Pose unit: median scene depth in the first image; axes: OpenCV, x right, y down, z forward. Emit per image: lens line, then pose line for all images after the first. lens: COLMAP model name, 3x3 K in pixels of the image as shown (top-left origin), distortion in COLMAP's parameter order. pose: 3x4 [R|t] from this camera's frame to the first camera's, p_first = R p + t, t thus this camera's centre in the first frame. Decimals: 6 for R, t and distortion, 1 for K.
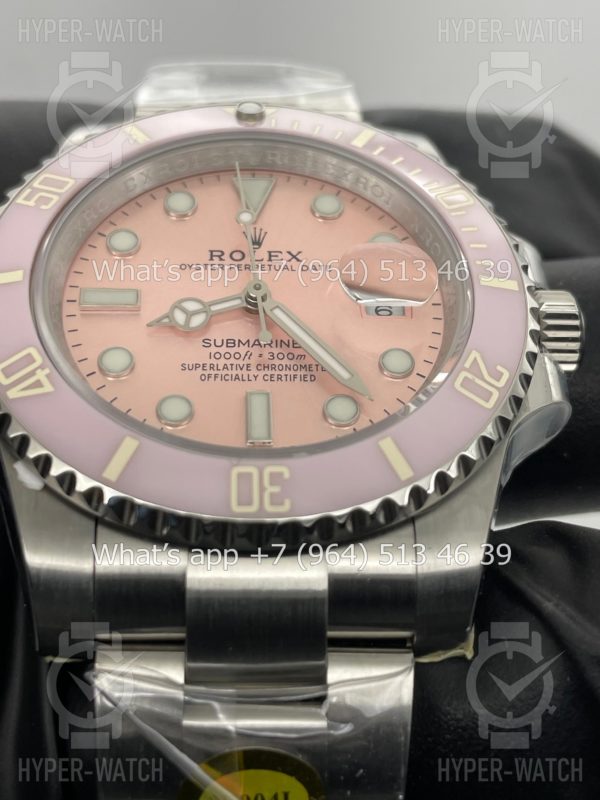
lens RADIAL K [[1270.6, 0, 299.7], [0, 1270.6, 377.9], [0, 0, 1]] dist [0.162363, 0.000000]
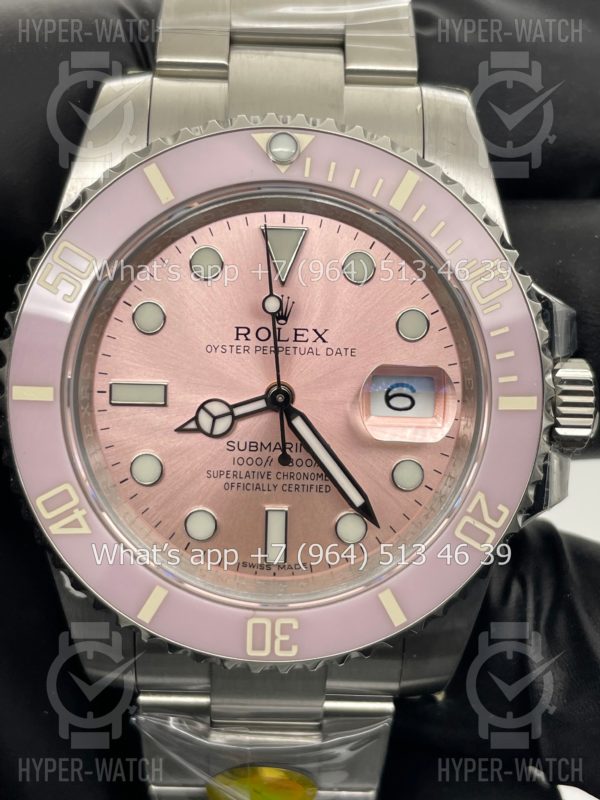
lens RADIAL K [[1270.6, 0, 301.9], [0, 1270.6, 399.9], [0, 0, 1]] dist [0.162363, 0.000000]
pose [[0.997540, 0.066239, -0.022946, 0.007960], [-0.034087, 0.744359, 0.666909, -0.770665], [0.061256, -0.664486, 0.744786, 0.242358]]
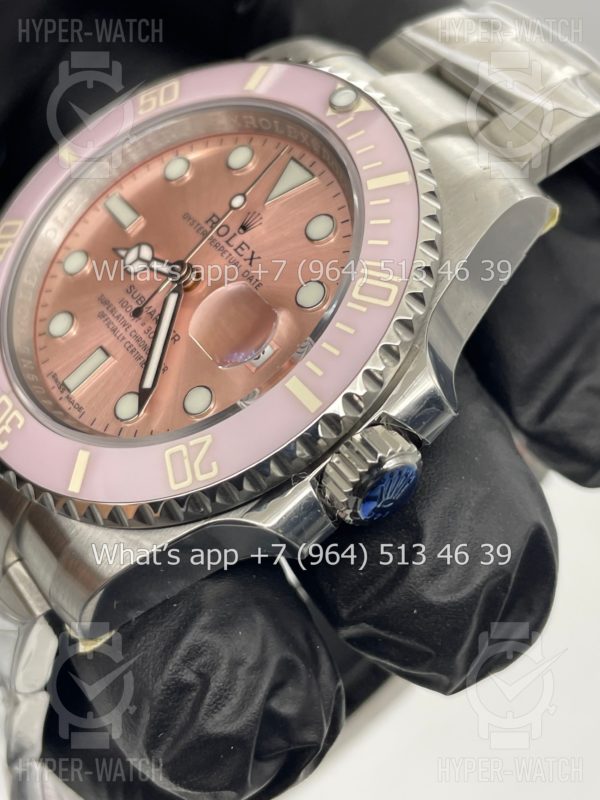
lens RADIAL K [[1270.6, 0, 303.2], [0, 1270.6, 393.9], [0, 0, 1]] dist [0.162363, 0.000000]
pose [[0.508535, 0.570753, -0.644697, 0.786035], [-0.333112, 0.820849, 0.463943, -0.527107], [0.793995, -0.021175, 0.607555, 0.441256]]
